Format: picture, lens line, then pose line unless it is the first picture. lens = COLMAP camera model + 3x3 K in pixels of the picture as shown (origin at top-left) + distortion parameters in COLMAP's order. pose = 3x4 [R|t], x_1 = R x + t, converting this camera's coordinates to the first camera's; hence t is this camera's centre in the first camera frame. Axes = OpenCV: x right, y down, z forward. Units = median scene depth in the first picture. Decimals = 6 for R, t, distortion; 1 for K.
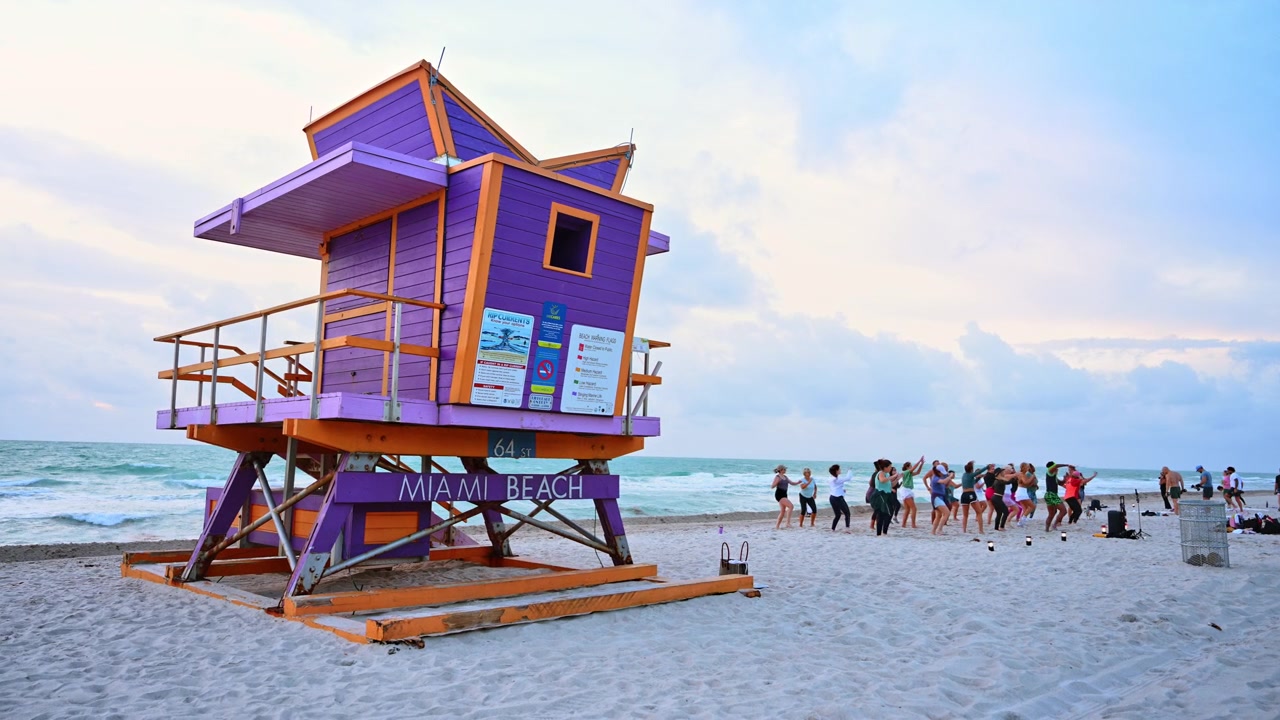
lens RADIAL K [[879.5, 0, 640.0], [0, 879.5, 360.0], [0, 0, 1]] dist [-0.000839, -0.002620]
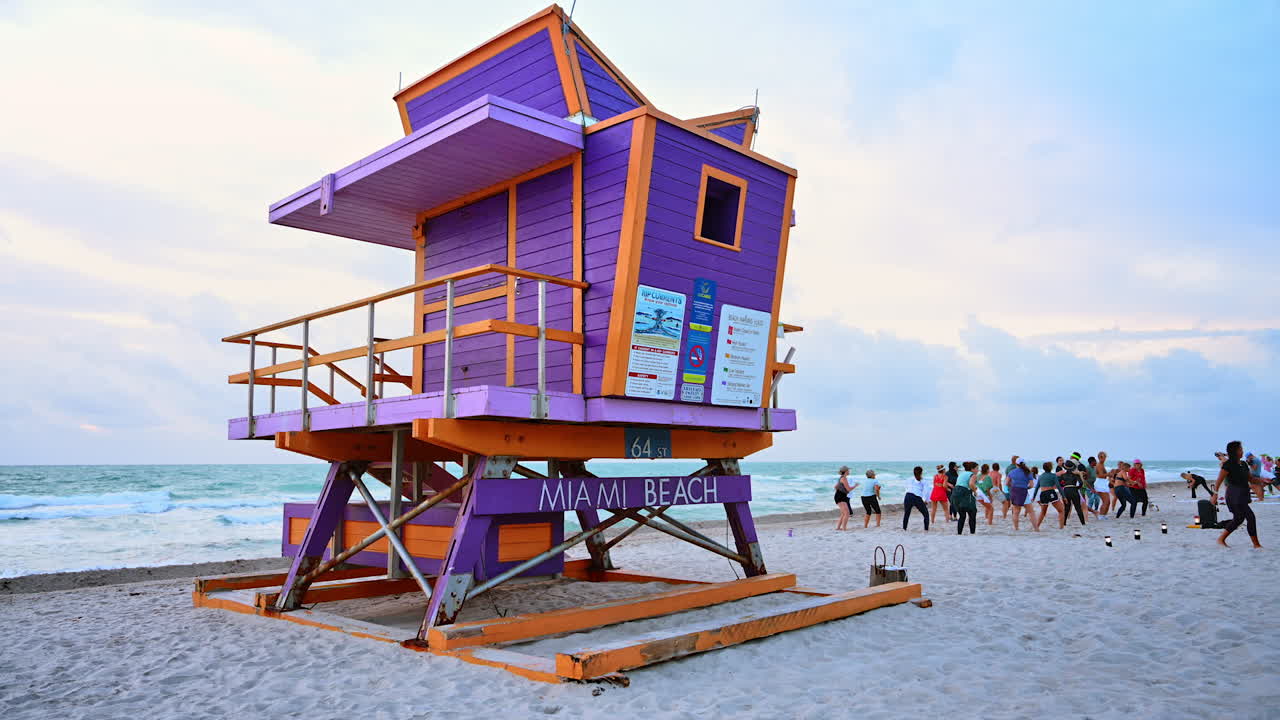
lens RADIAL K [[878.0, 0, 639.5], [0, 878.0, 357.0], [0, 0, 1]] dist [-0.003093, 0.000951]
pose [[0.999491, -0.028484, 0.014363, -0.171014], [0.028637, 0.999534, -0.010526, 0.018866], [-0.014056, 0.010932, 0.999841, 0.121103]]
